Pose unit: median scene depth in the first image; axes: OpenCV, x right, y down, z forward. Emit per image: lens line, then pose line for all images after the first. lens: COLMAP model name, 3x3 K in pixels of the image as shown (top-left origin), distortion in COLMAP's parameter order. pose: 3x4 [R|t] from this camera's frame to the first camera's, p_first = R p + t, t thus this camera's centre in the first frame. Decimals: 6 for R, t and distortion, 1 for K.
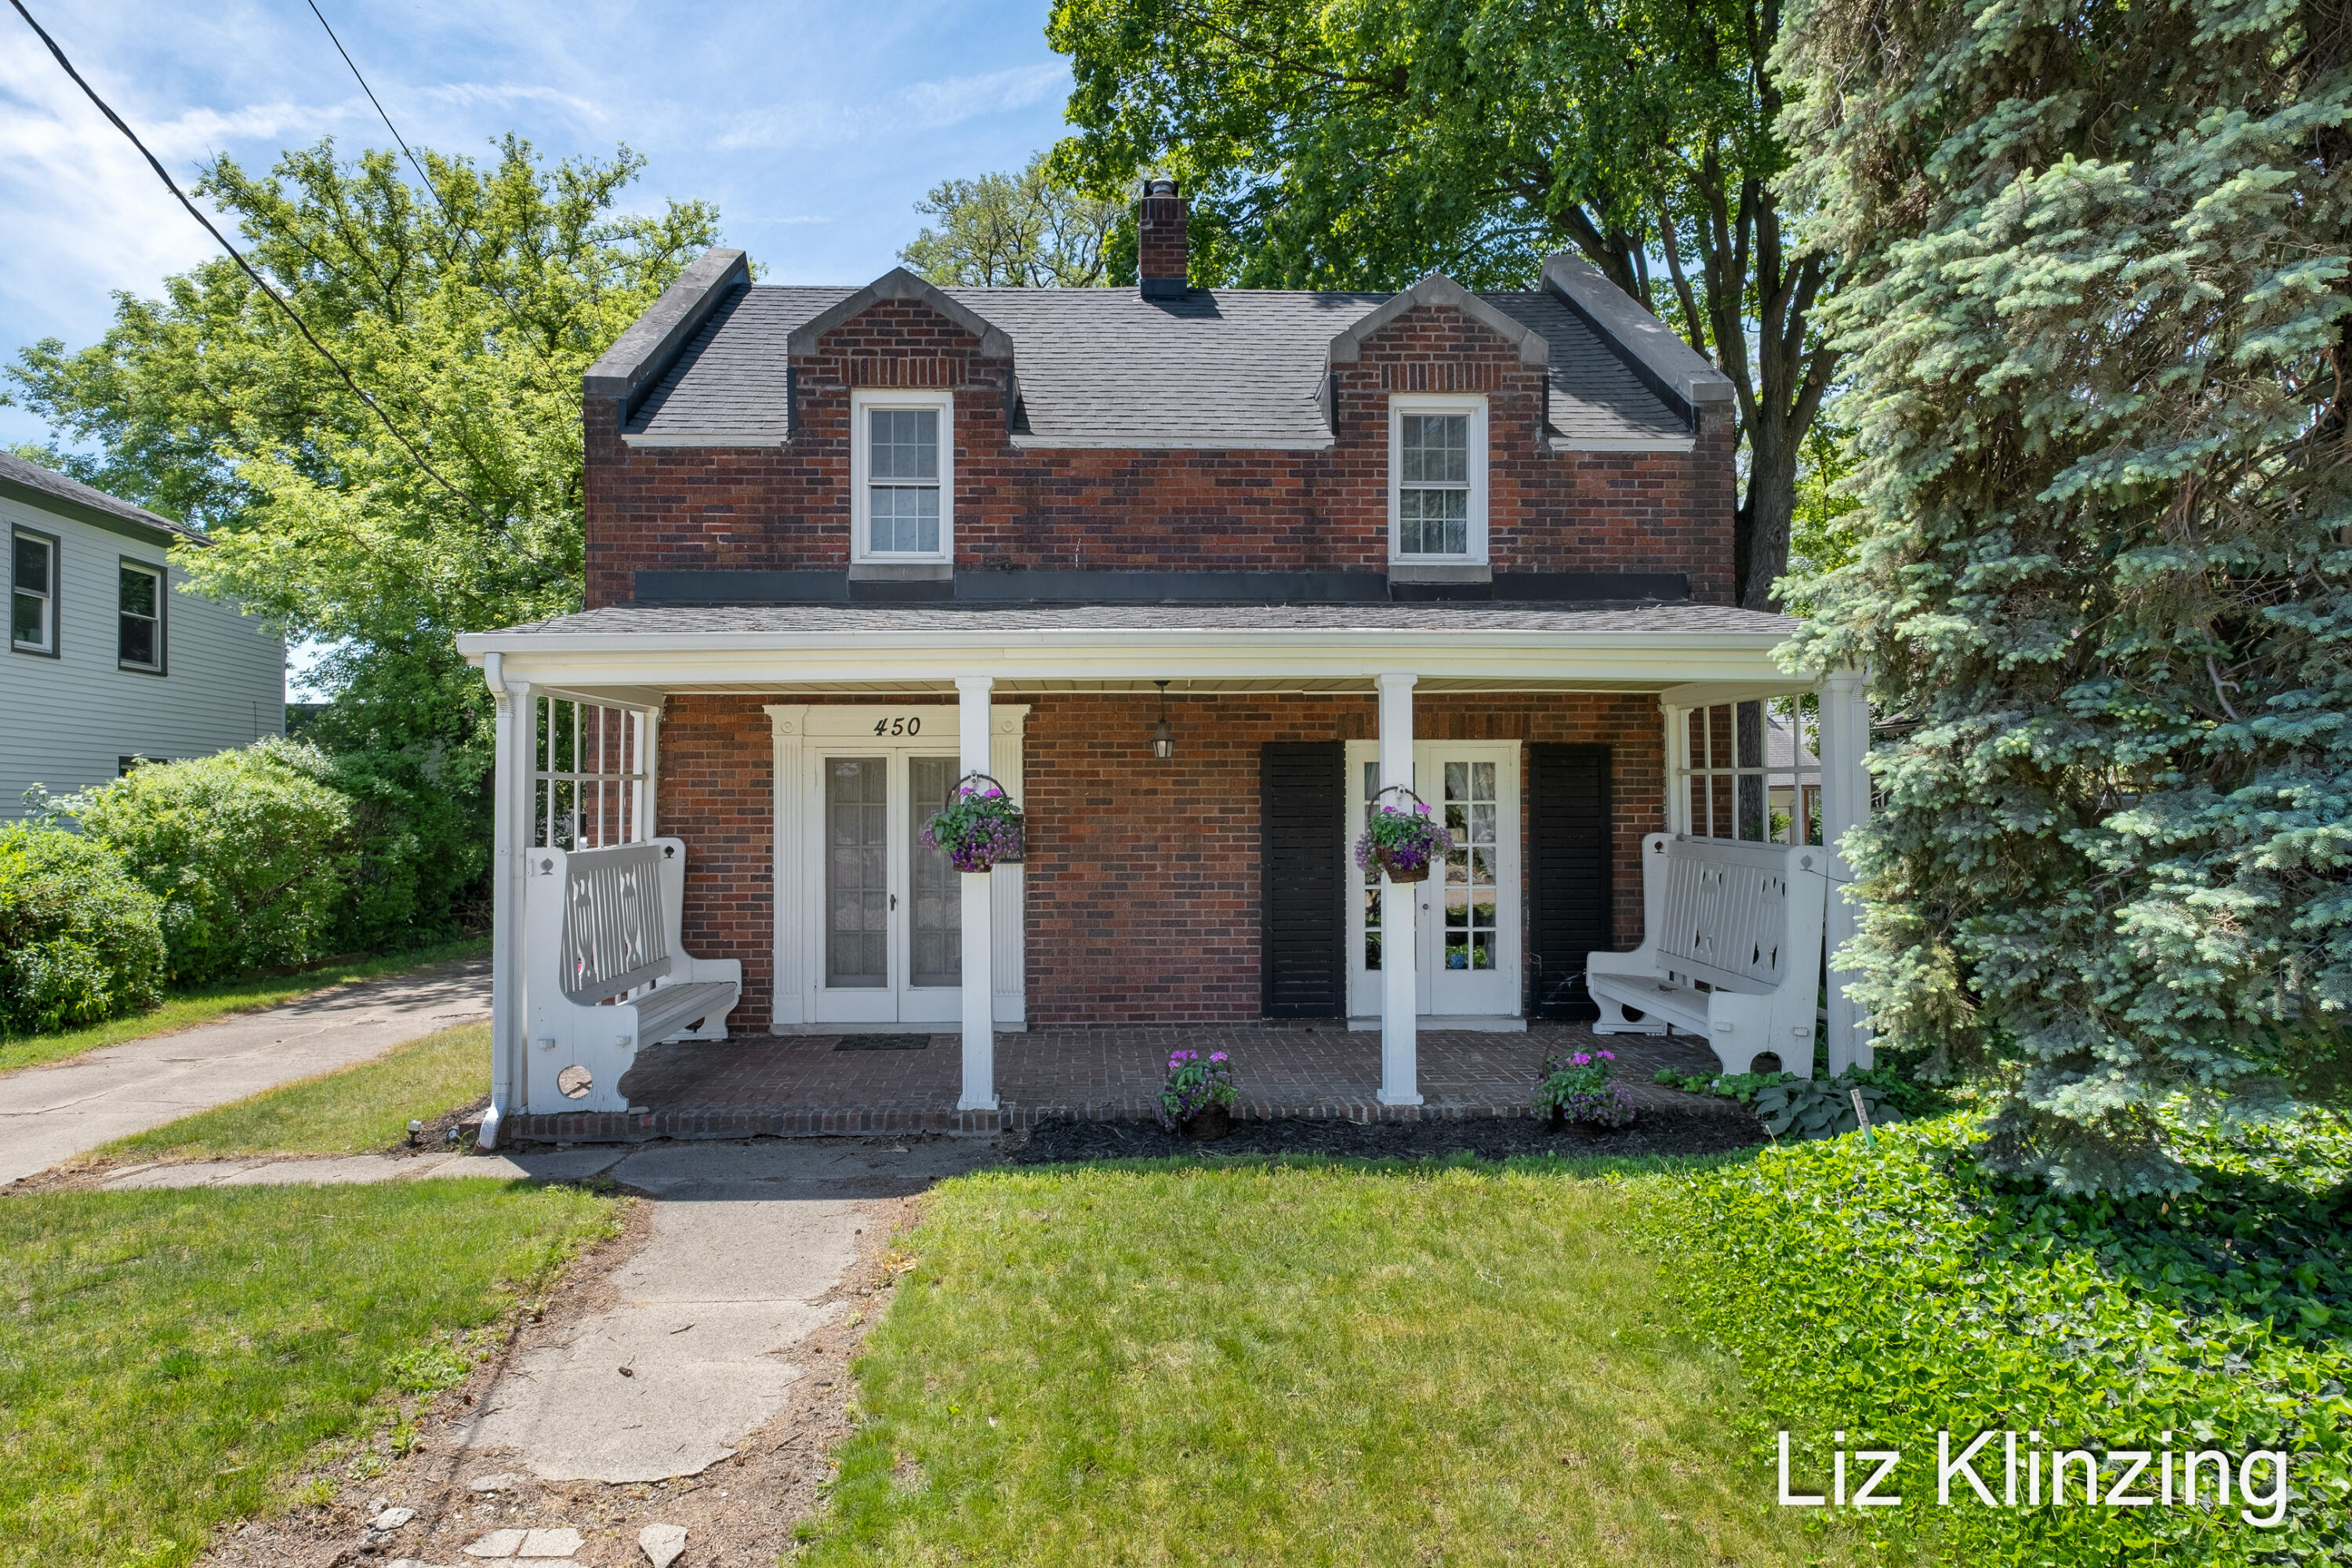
lens RADIAL K [[1353.9, 0, 1173.5], [0, 1353.9, 802.5], [0, 0, 1]] dist [0.002608, 0.000457]
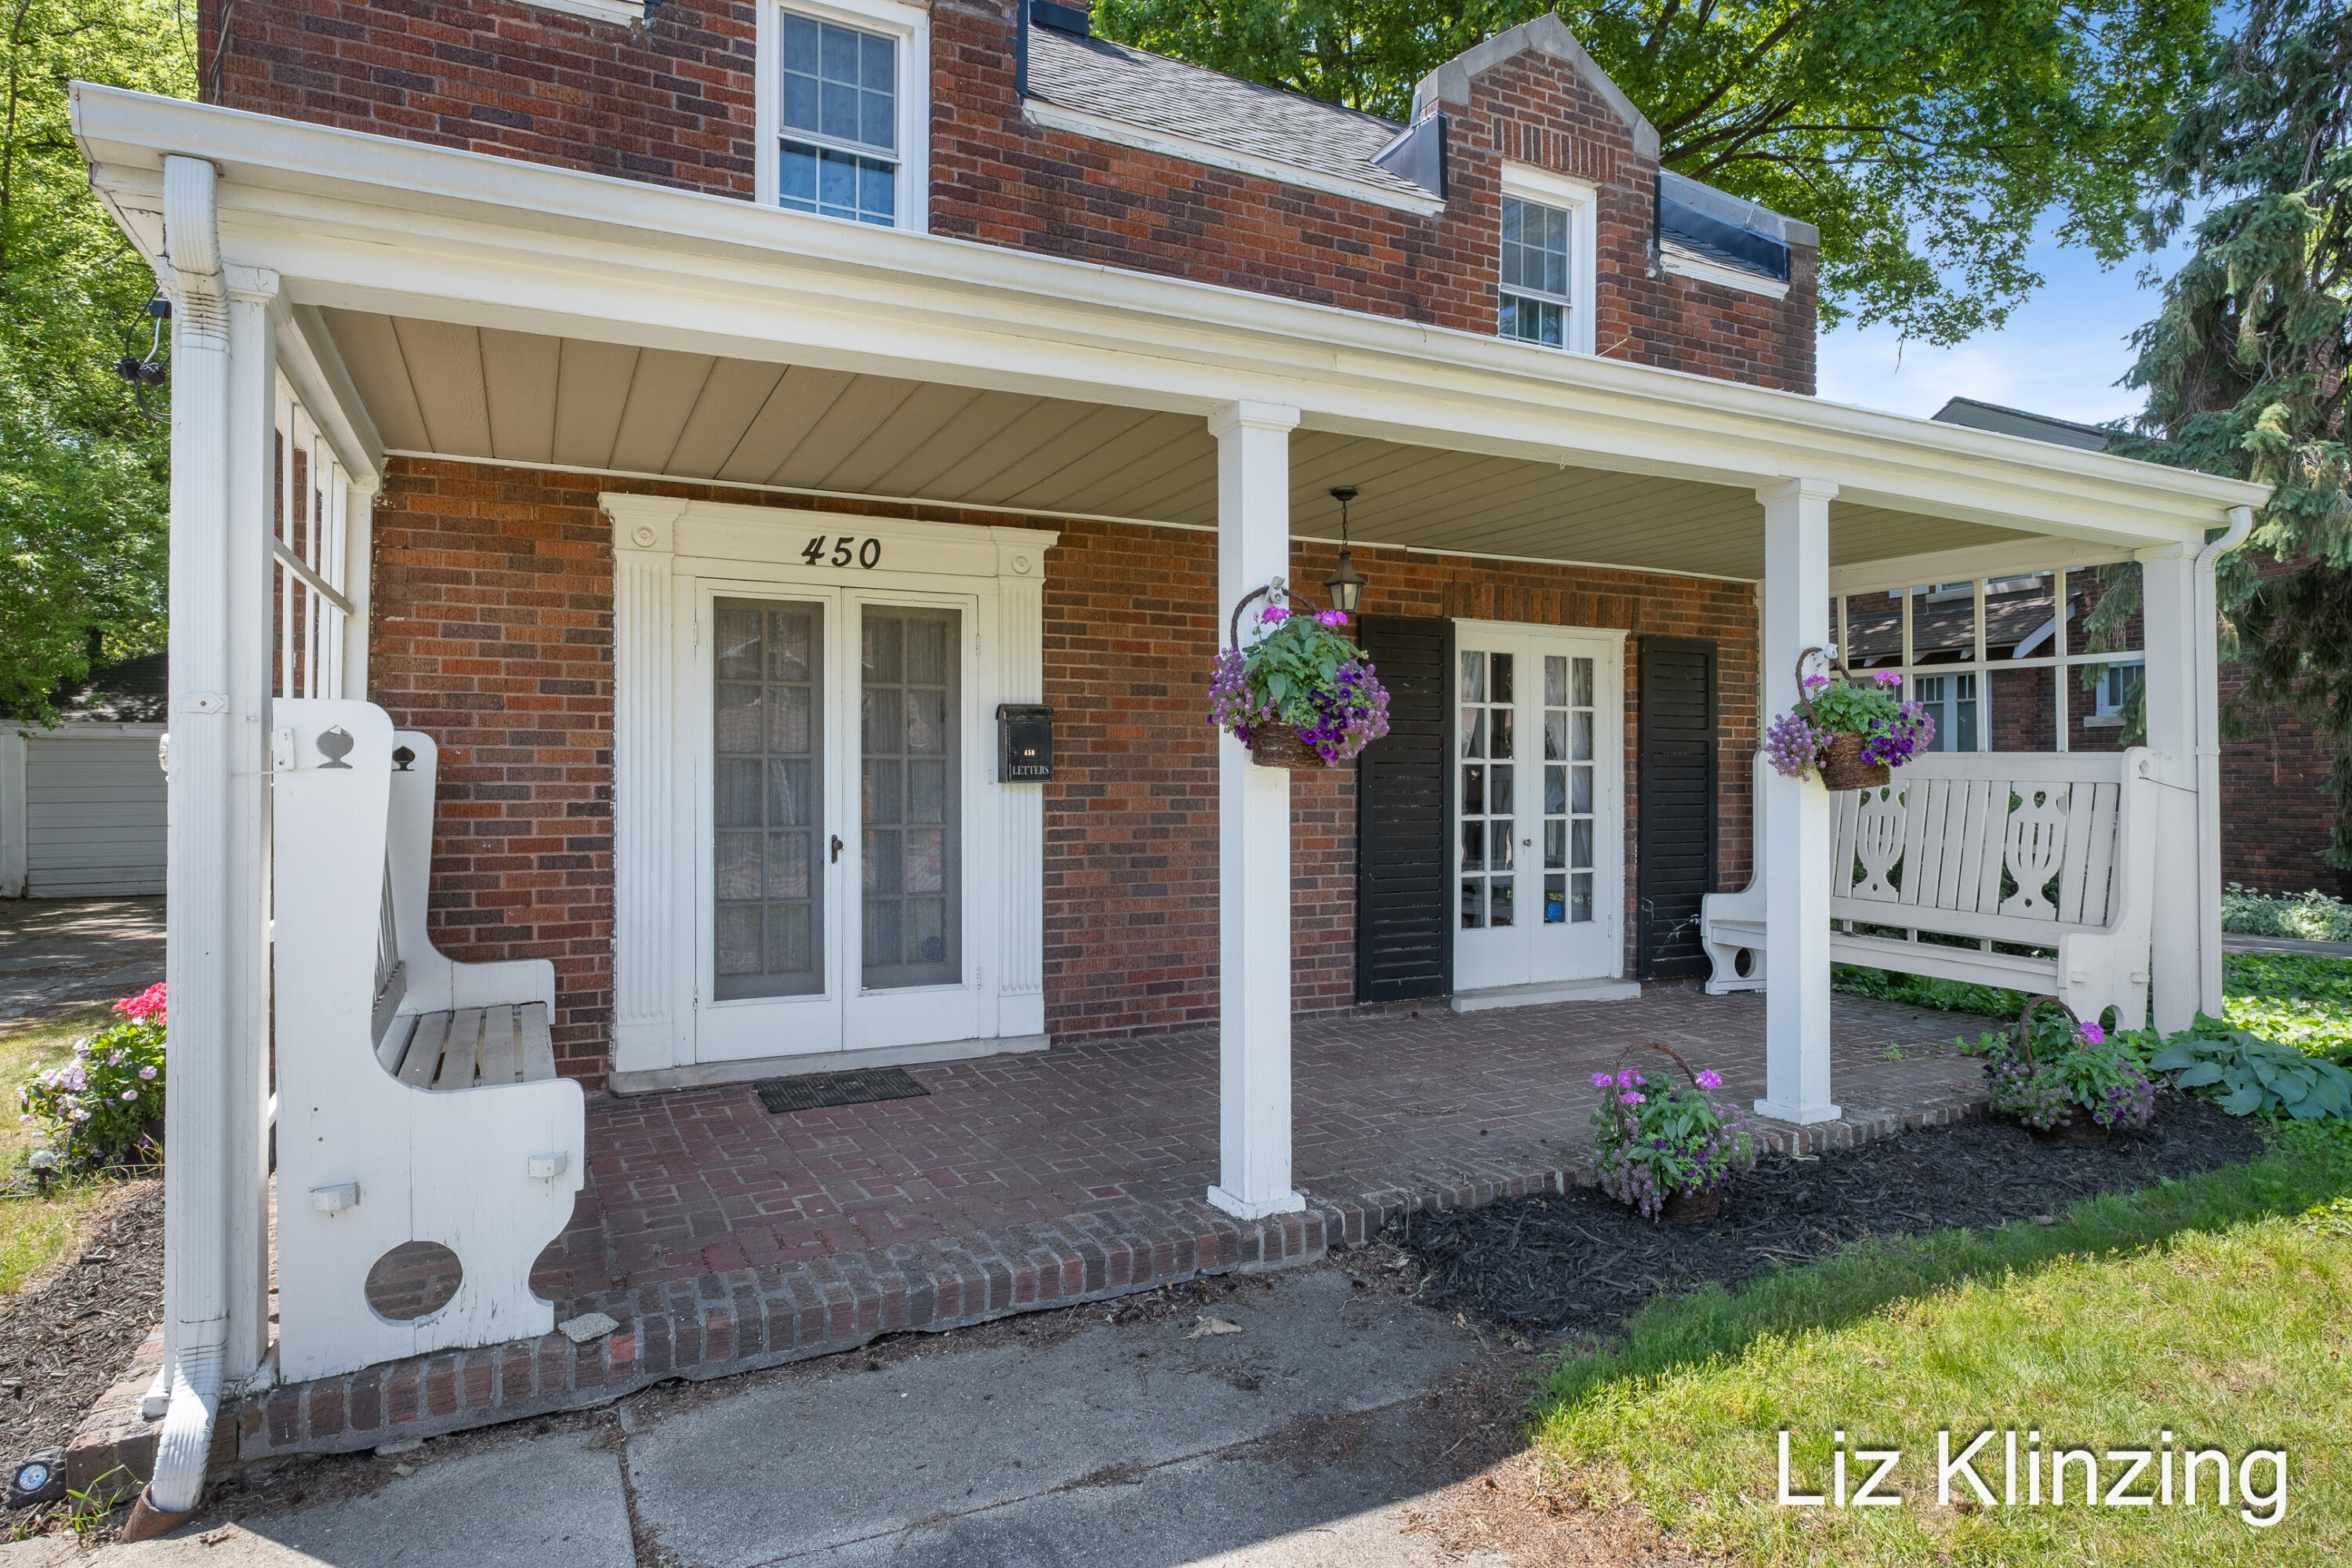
lens RADIAL K [[1285.1, 0, 1176.0], [0, 1285.1, 784.0], [0, 0, 1]] dist [0.002533, -0.000607]
pose [[0.914101, 0.001594, 0.405482, -0.298359], [-0.004360, 0.999973, 0.005898, 0.041534], [-0.405462, -0.007160, 0.914084, 0.427324]]
